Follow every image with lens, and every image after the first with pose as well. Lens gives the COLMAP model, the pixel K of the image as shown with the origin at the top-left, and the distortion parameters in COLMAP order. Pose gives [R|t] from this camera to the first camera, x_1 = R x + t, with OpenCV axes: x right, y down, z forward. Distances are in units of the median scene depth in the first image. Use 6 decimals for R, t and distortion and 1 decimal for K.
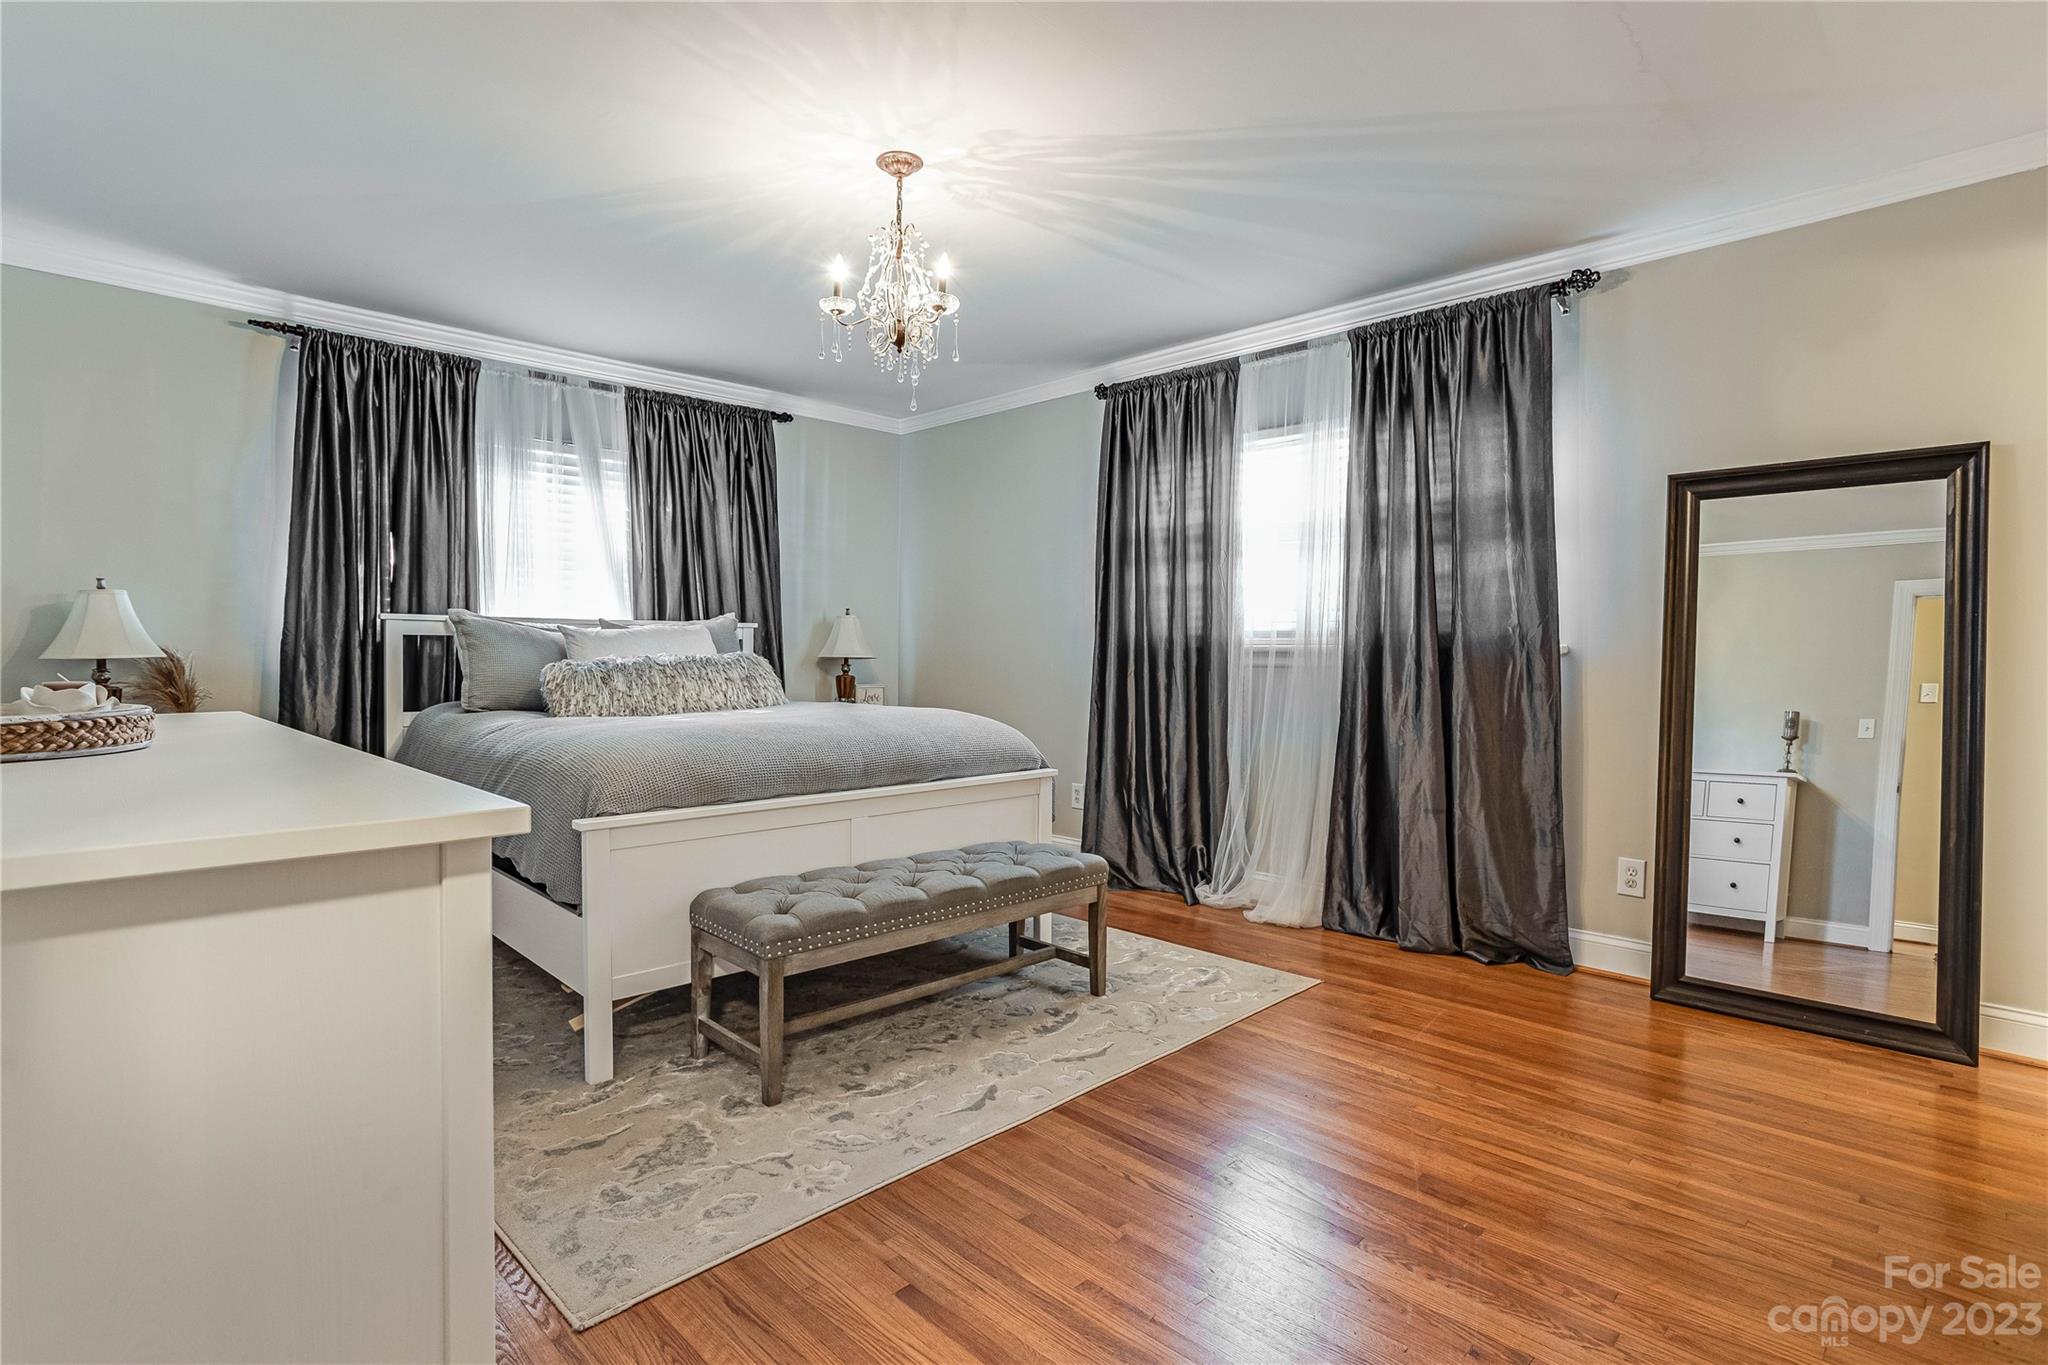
lens RADIAL K [[1030.5, 0, 1023.0], [0, 1030.5, 681.1], [0, 0, 1]] dist [-0.017728, 0.005542]
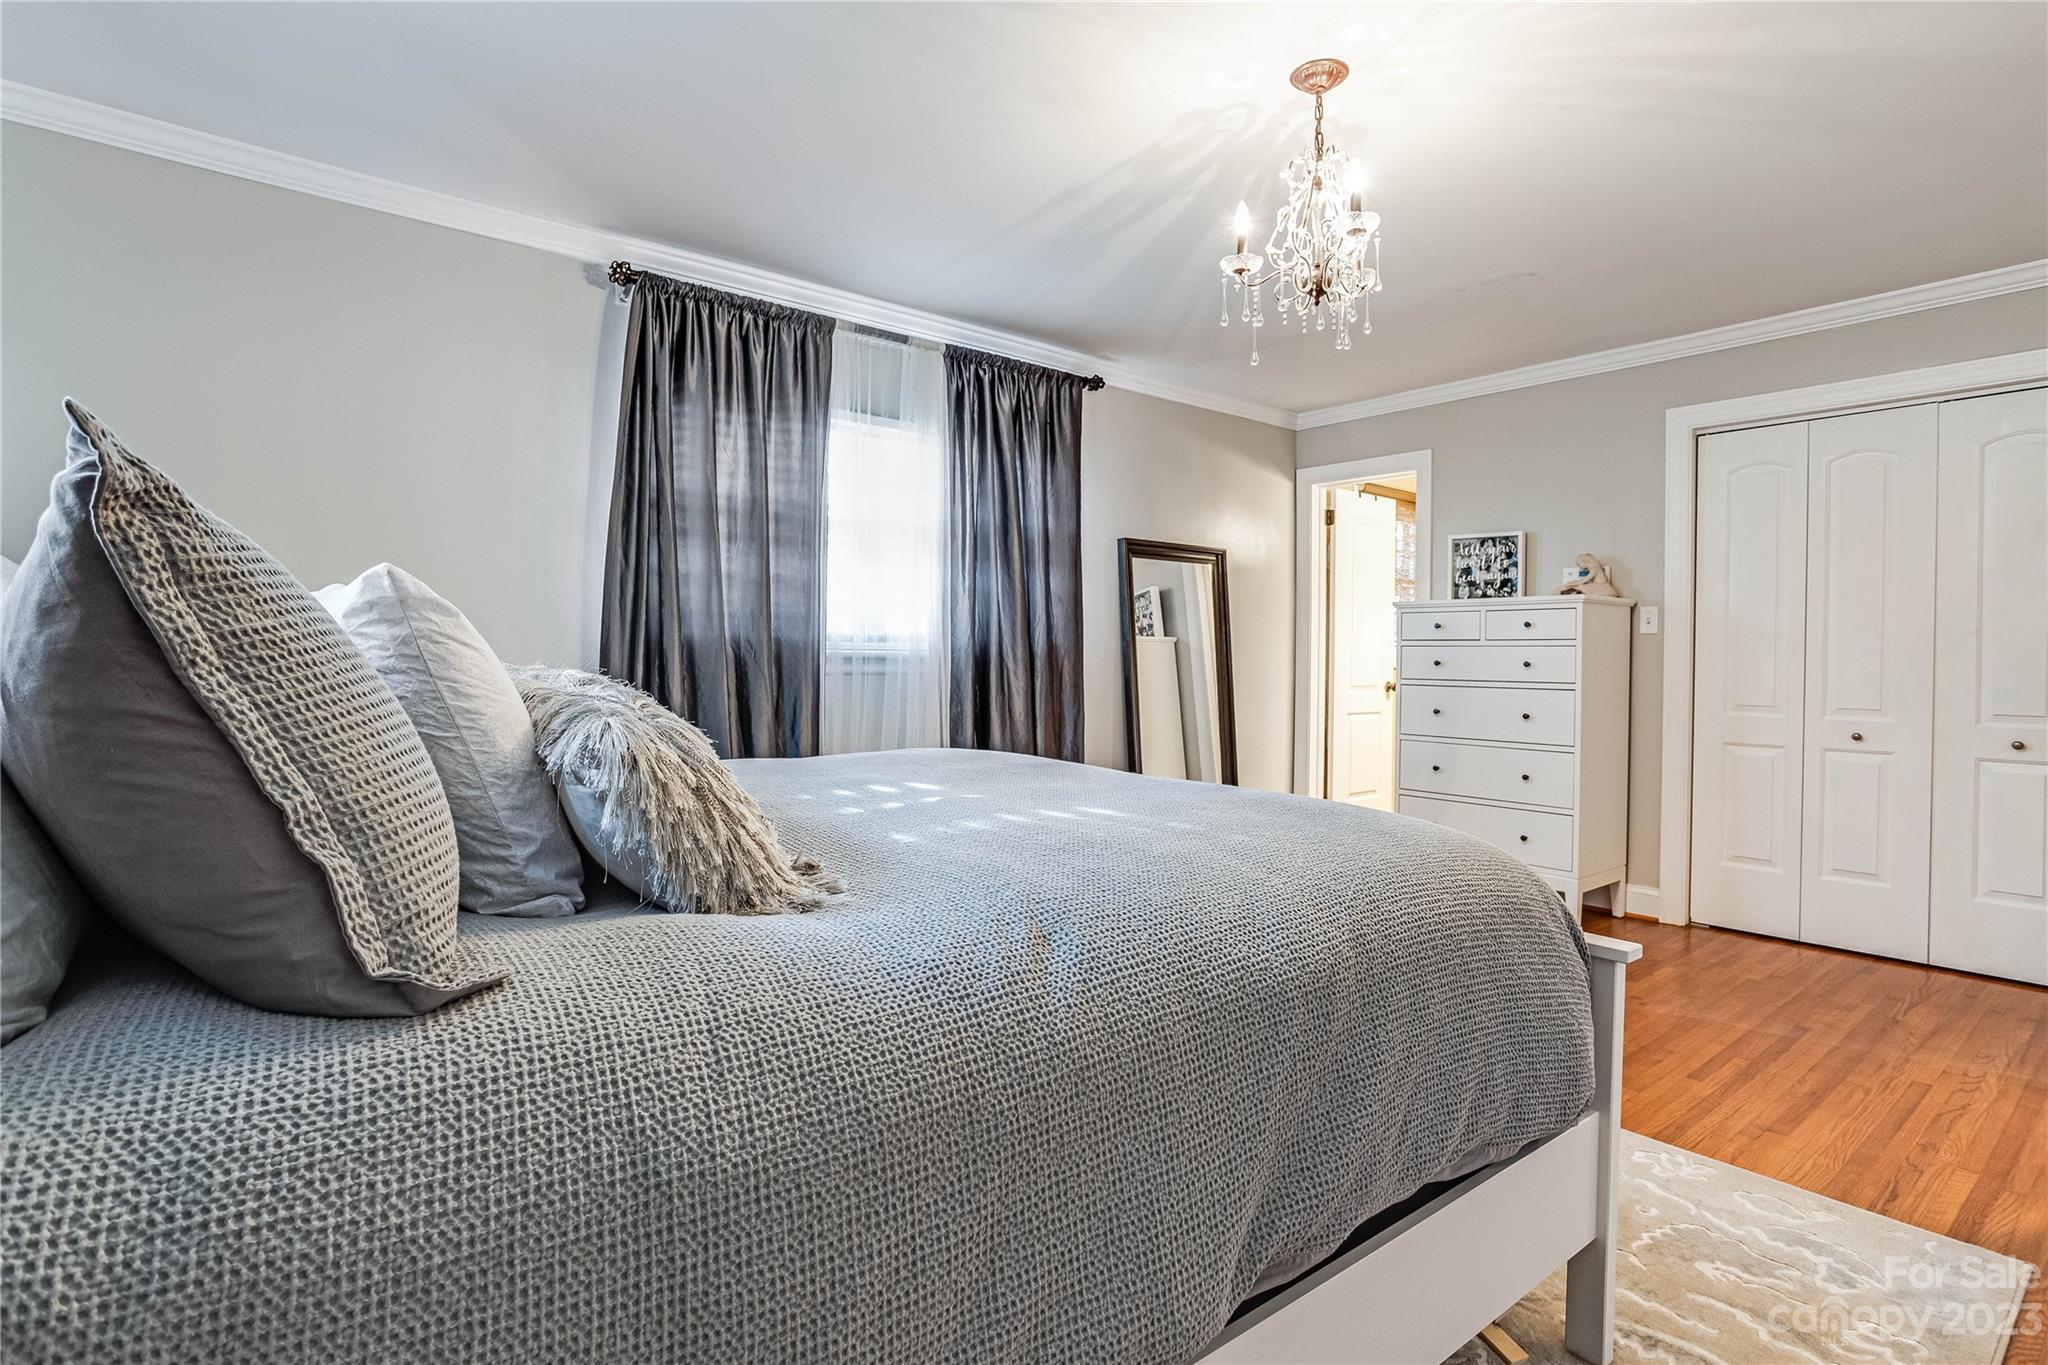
lens RADIAL K [[1030.5, 0, 1022.7], [0, 1030.5, 673.4], [0, 0, 1]] dist [-0.017728, 0.005542]
pose [[0.112374, -0.015633, 0.993543, -0.672959], [0.028816, 0.999507, 0.012467, -0.022927], [-0.993248, 0.027229, 0.112769, 0.788827]]
